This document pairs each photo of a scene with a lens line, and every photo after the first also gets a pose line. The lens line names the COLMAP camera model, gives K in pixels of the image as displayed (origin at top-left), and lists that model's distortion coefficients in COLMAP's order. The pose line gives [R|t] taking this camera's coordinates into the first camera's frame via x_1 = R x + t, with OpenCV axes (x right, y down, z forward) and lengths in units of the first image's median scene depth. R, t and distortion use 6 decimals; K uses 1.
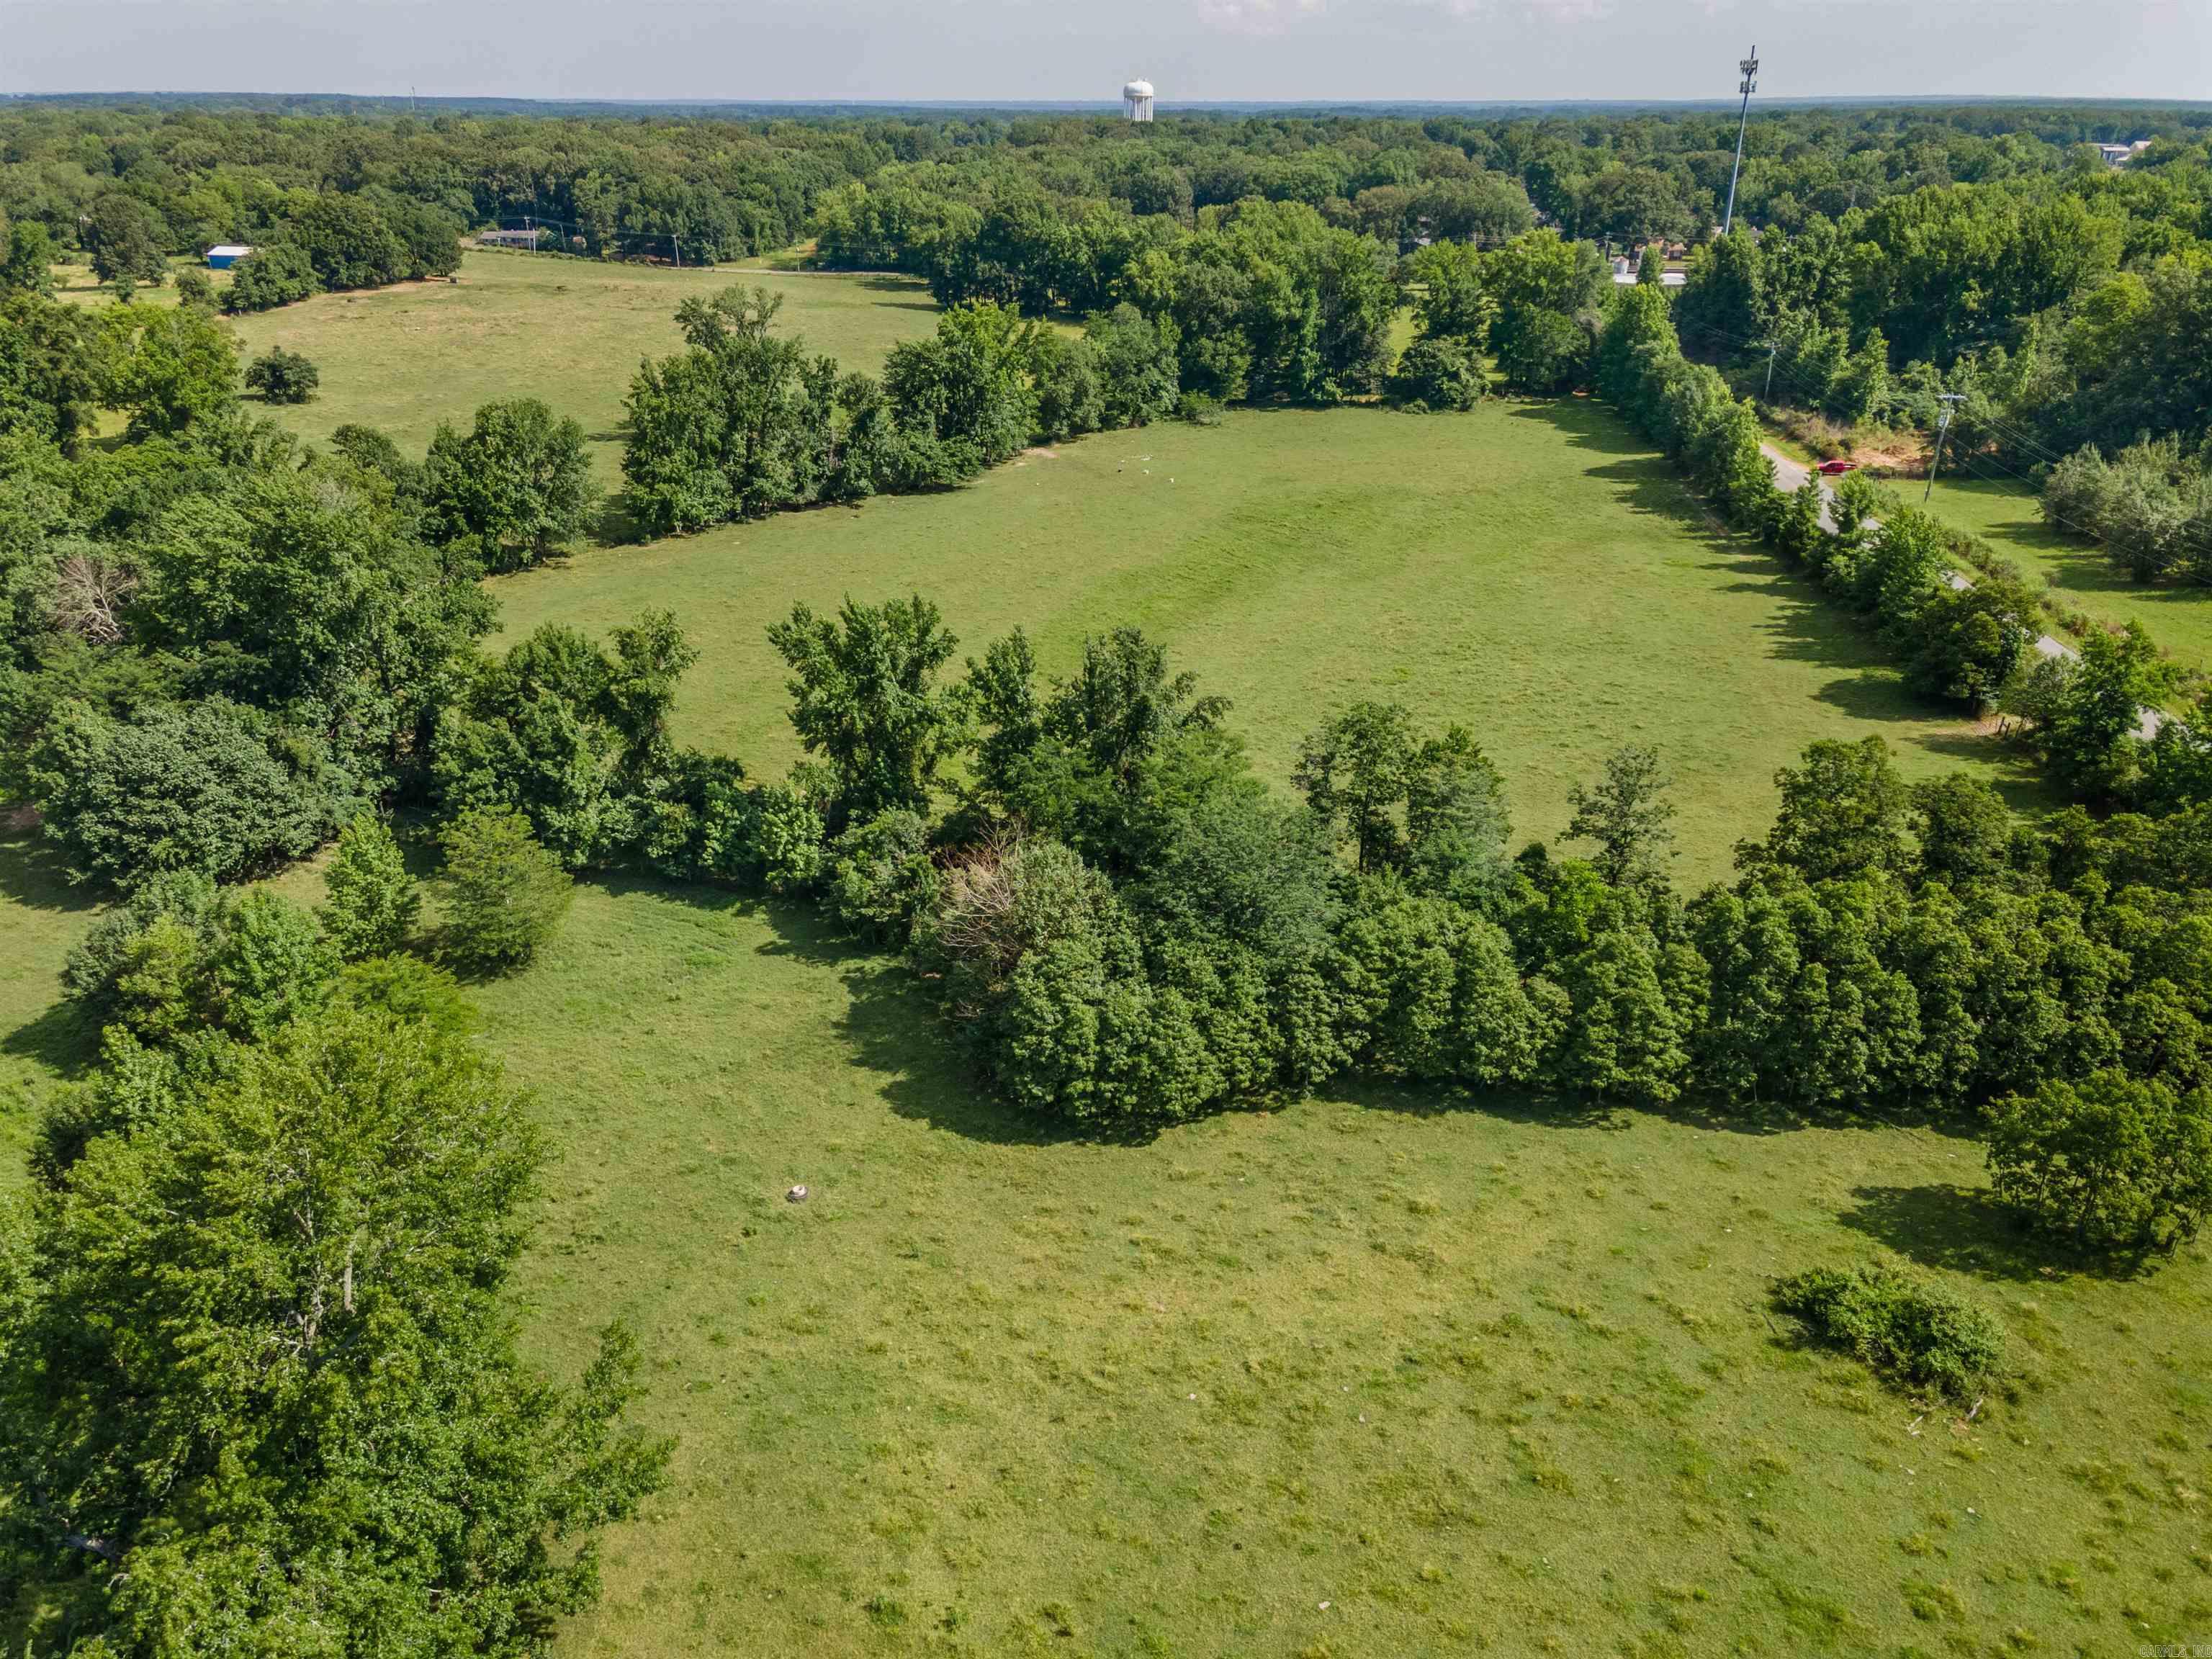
lens RADIAL K [[1585.0, 0, 1089.7], [0, 1585.0, 828.6], [0, 0, 1]] dist [0.020728, 0.062061]
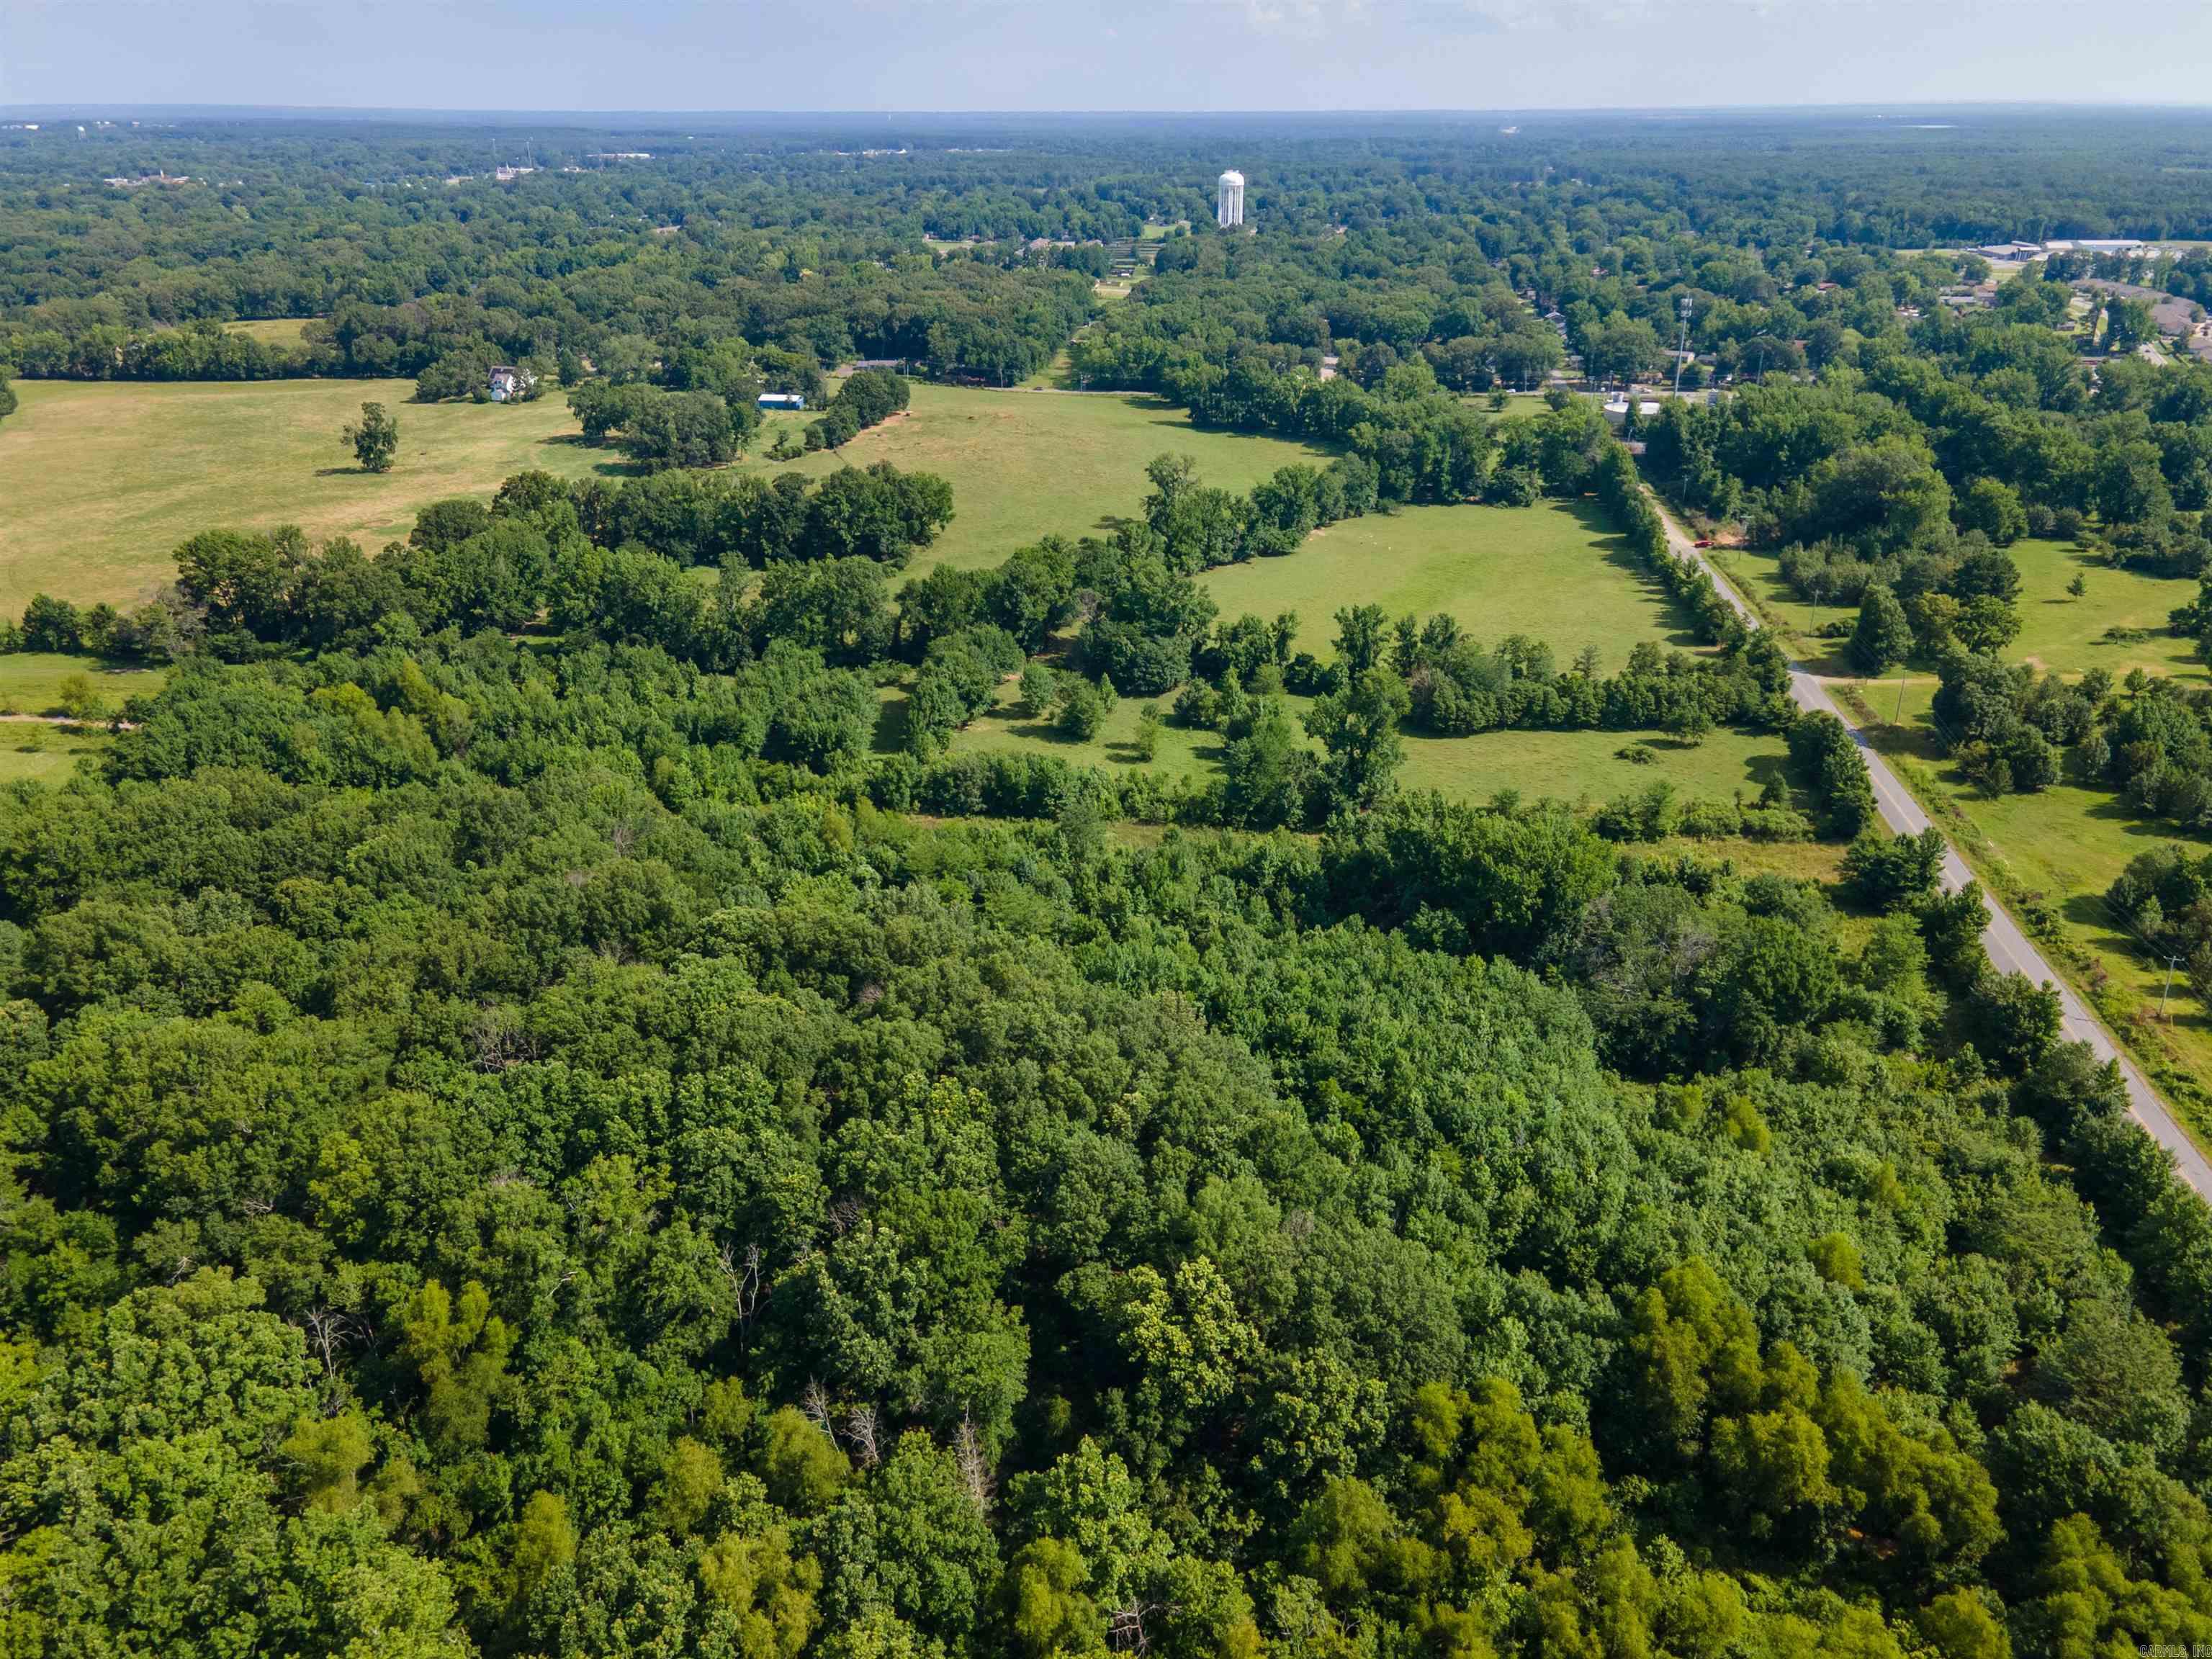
lens RADIAL K [[1592.4, 0, 1114.3], [0, 1592.4, 830.1], [0, 0, 1]] dist [0.047294, 0.002373]
pose [[0.999998, 0.001469, -0.001542, -0.279715], [-0.001478, 0.999982, -0.005785, 0.149317], [0.001533, 0.005787, 0.999982, -1.003402]]
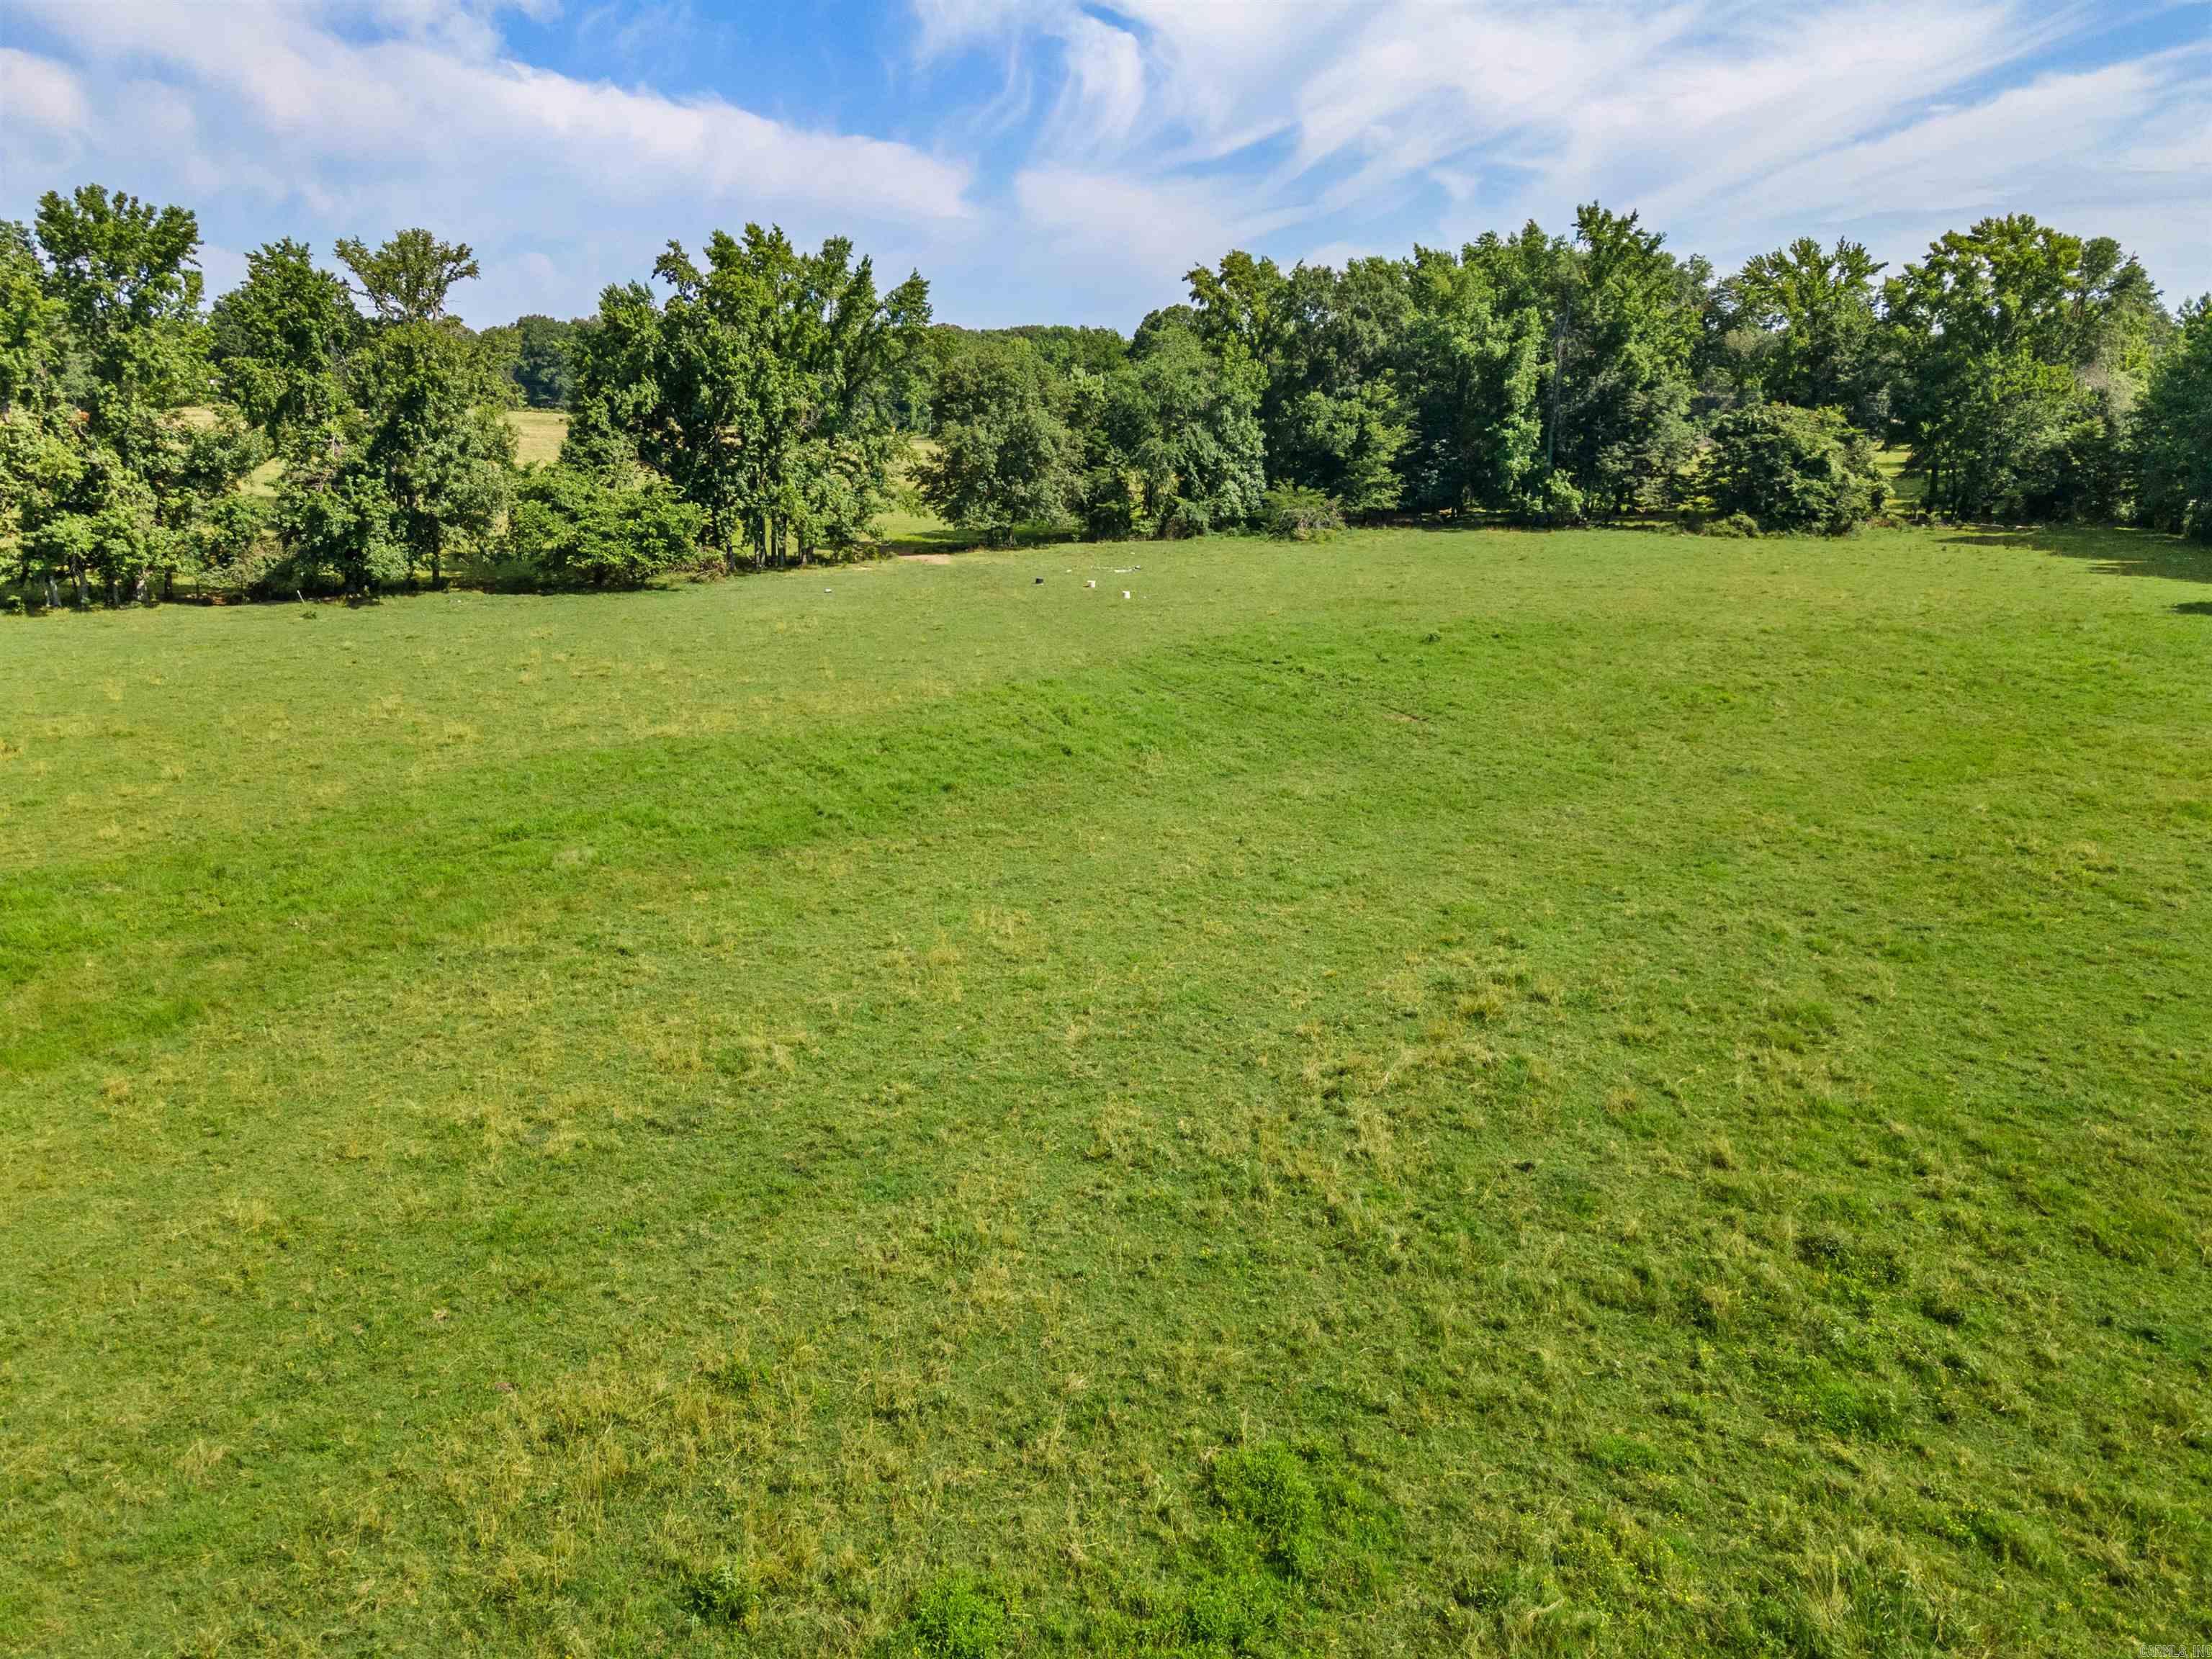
lens RADIAL K [[1585.0, 0, 1089.7], [0, 1585.0, 828.6], [0, 0, 1]] dist [0.020728, 0.062061]
pose [[0.978034, 0.060713, -0.199406, 0.122208], [-0.093017, 0.983231, -0.156861, -0.077149], [0.186539, 0.171964, 0.967281, 0.530219]]
